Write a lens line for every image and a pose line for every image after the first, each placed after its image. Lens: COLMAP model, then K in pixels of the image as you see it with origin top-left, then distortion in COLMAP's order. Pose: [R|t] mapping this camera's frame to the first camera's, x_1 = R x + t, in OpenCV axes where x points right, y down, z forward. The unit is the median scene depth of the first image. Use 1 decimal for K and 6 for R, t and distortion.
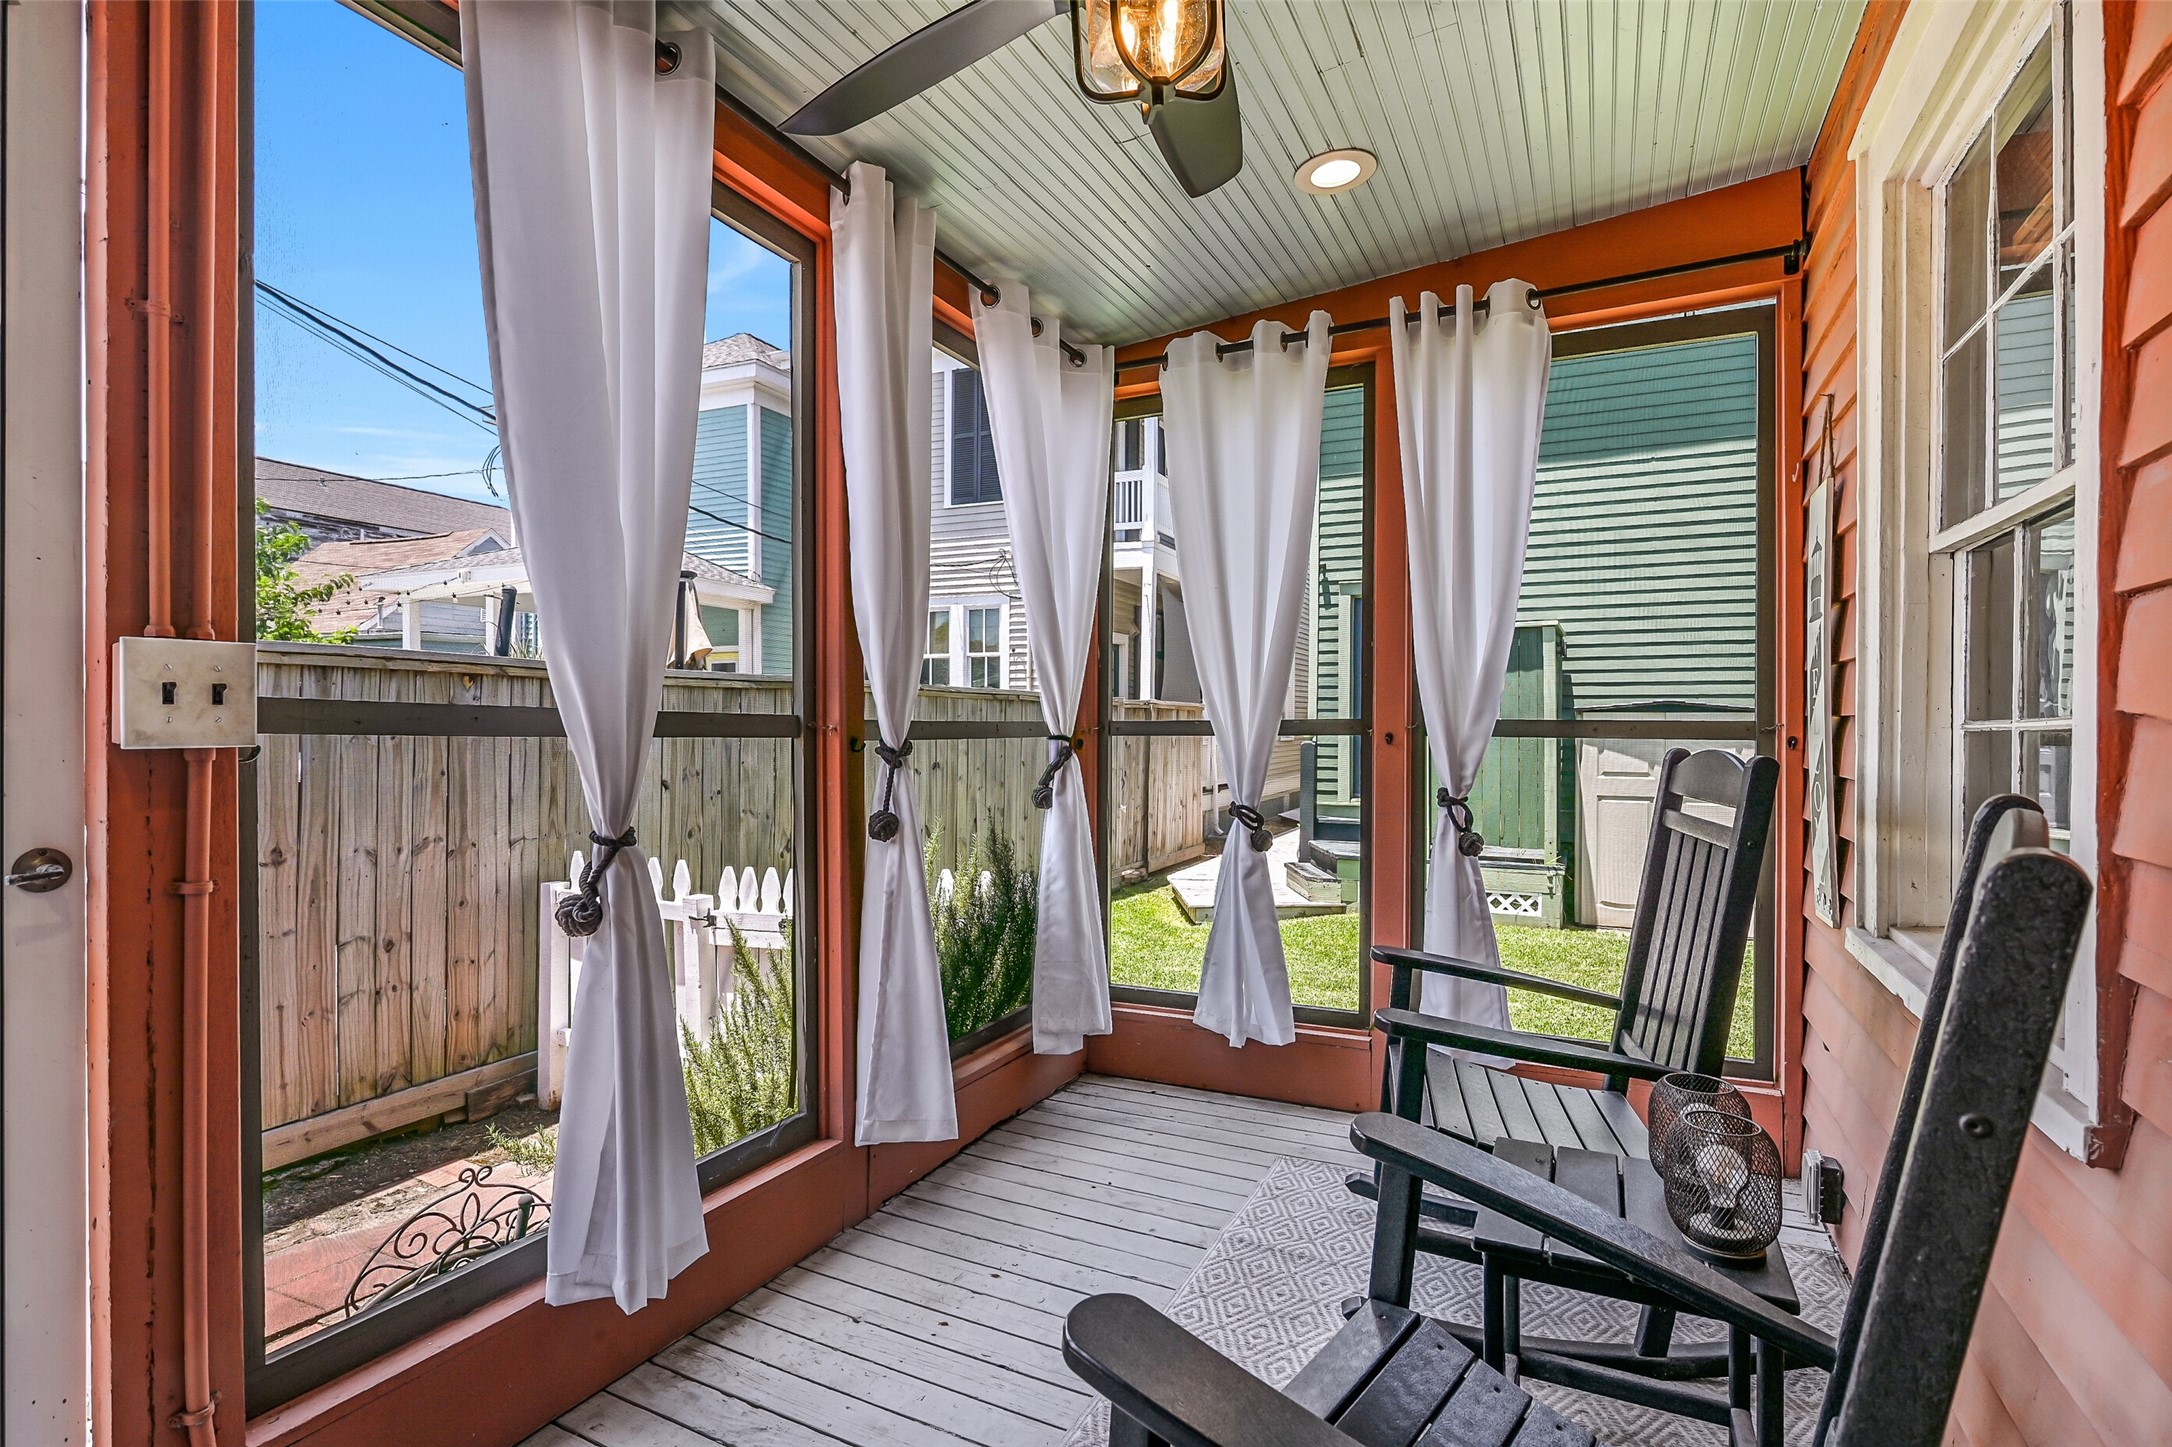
lens RADIAL K [[1038.7, 0, 1089.5], [0, 1038.7, 727.6], [0, 0, 1]] dist [-0.004724, -0.000092]
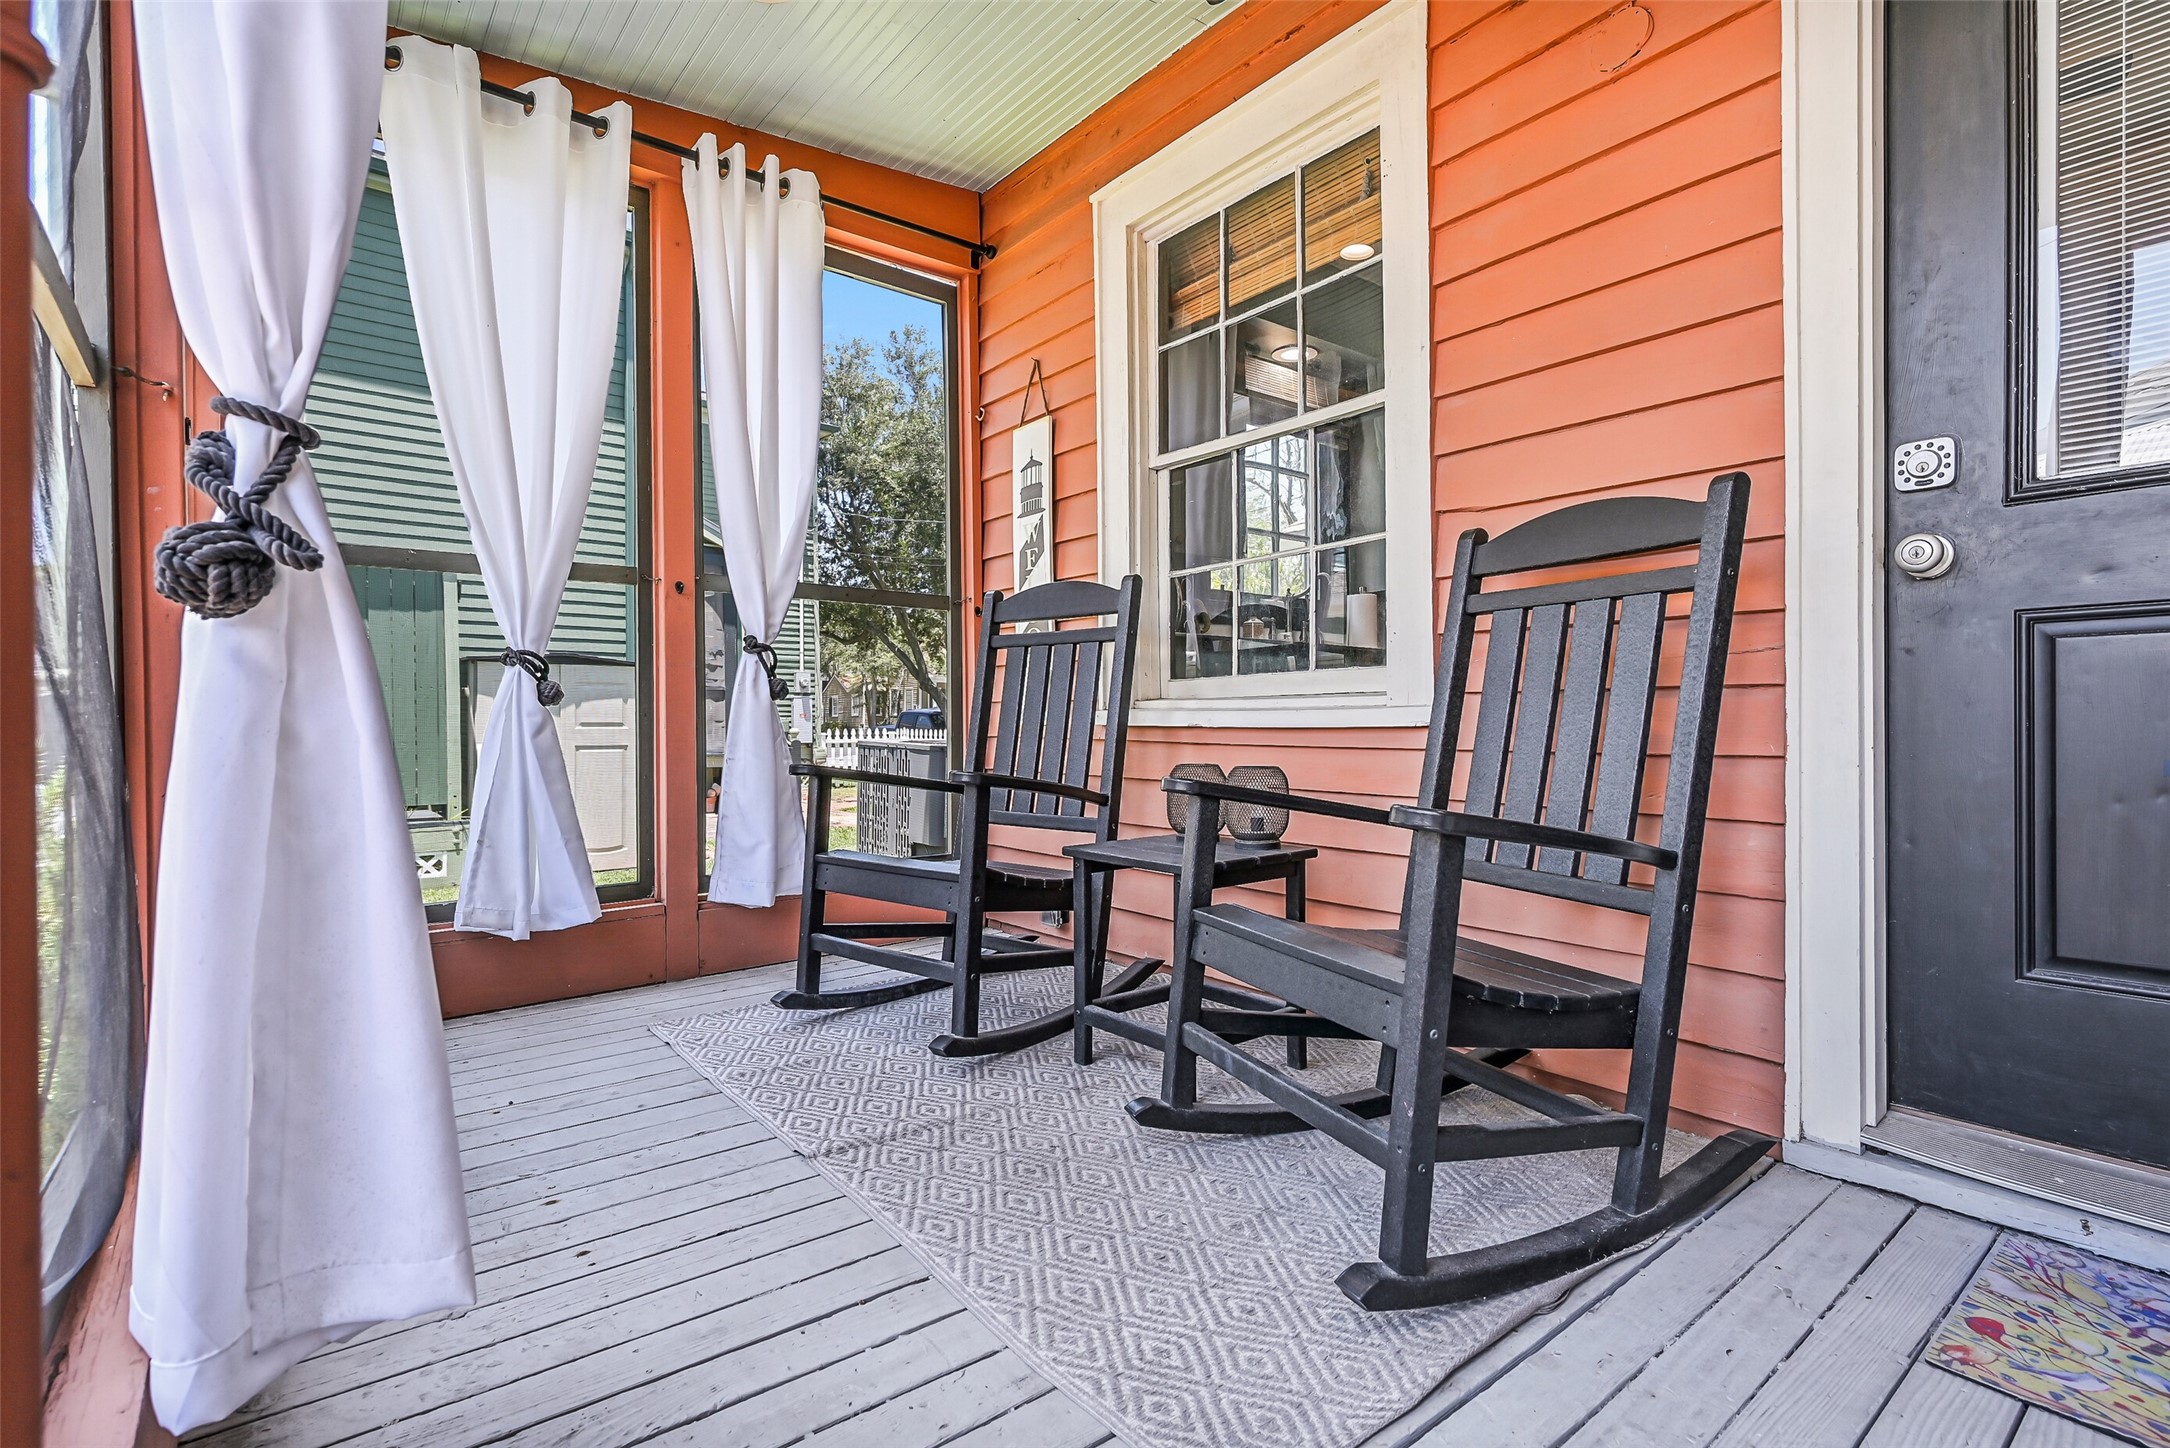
lens RADIAL K [[1022.6, 0, 1089.3], [0, 1022.6, 723.0], [0, 0, 1]] dist [0.000285, 0.000041]
pose [[0.423201, -0.003833, 0.906028, -0.439035], [0.009136, 0.999958, -0.000037, 0.148566], [-0.905990, 0.008293, 0.423218, 0.267035]]
